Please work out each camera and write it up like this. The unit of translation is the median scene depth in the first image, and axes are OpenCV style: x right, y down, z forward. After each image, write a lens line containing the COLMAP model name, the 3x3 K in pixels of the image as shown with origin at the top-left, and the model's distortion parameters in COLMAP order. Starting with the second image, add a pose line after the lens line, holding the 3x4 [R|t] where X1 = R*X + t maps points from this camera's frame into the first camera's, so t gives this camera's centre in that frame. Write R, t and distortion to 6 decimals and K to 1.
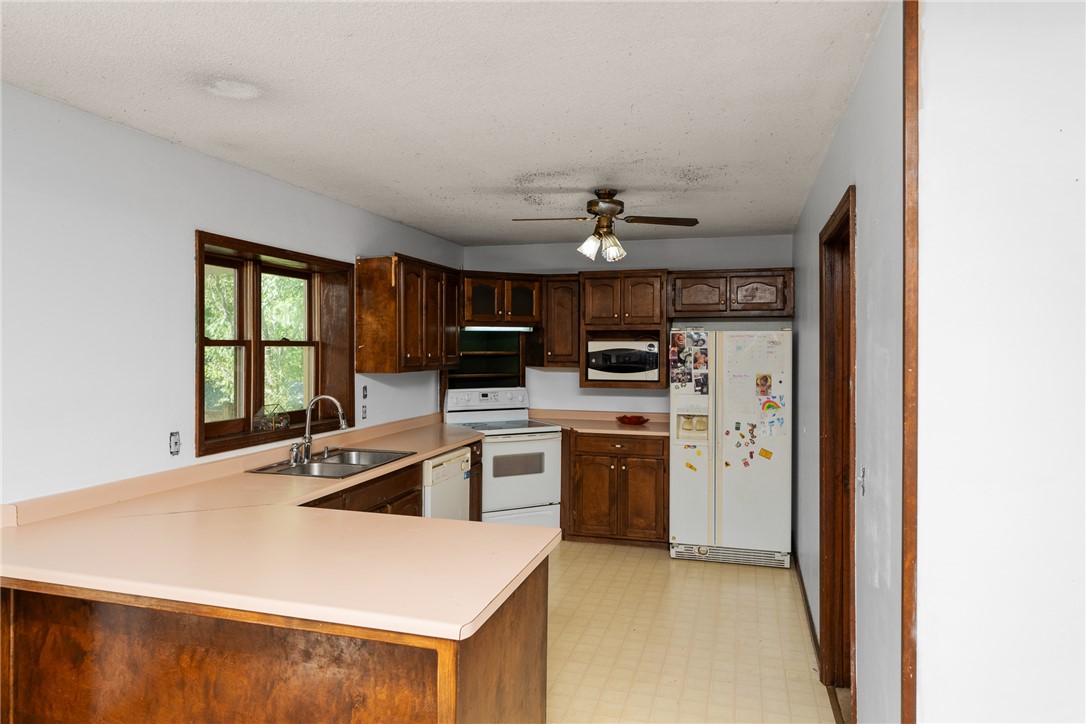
lens RADIAL K [[709.3, 0, 541.0], [0, 709.3, 346.8], [0, 0, 1]] dist [-0.002608, 0.000036]
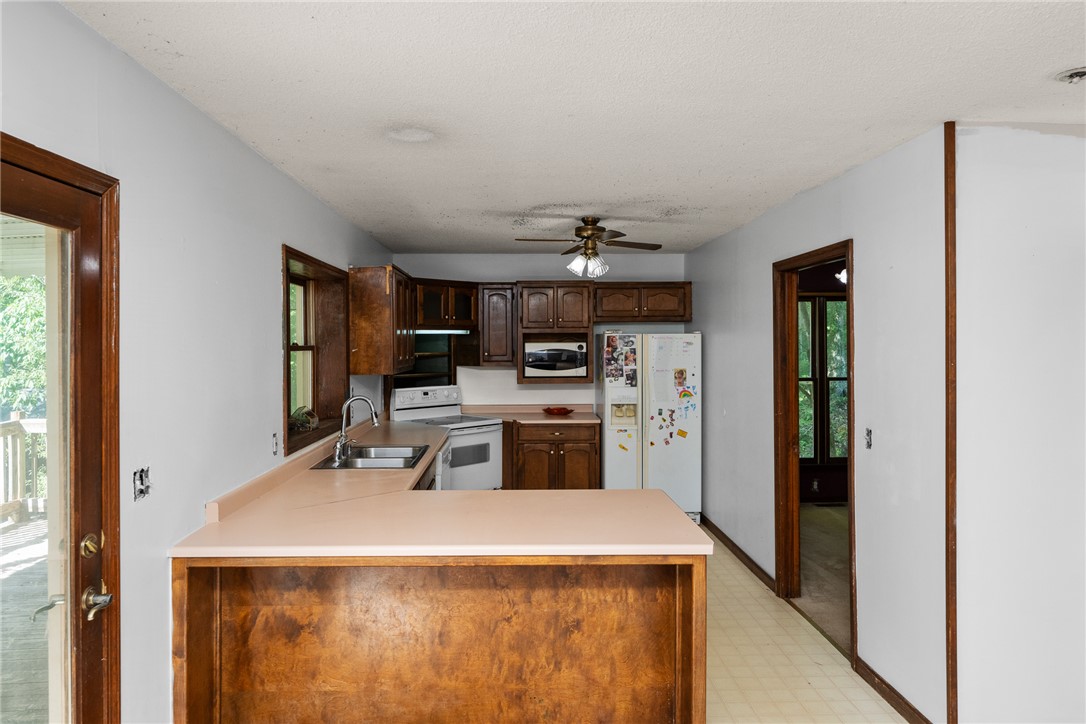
lens RADIAL K [[709.3, 0, 541.0], [0, 709.3, 346.8], [0, 0, 1]] dist [-0.002608, 0.000036]
pose [[0.949383, -0.009596, 0.313974, -0.293930], [0.008202, 0.999950, 0.005760, -0.008479], [-0.314013, -0.002893, 0.949414, -0.089264]]
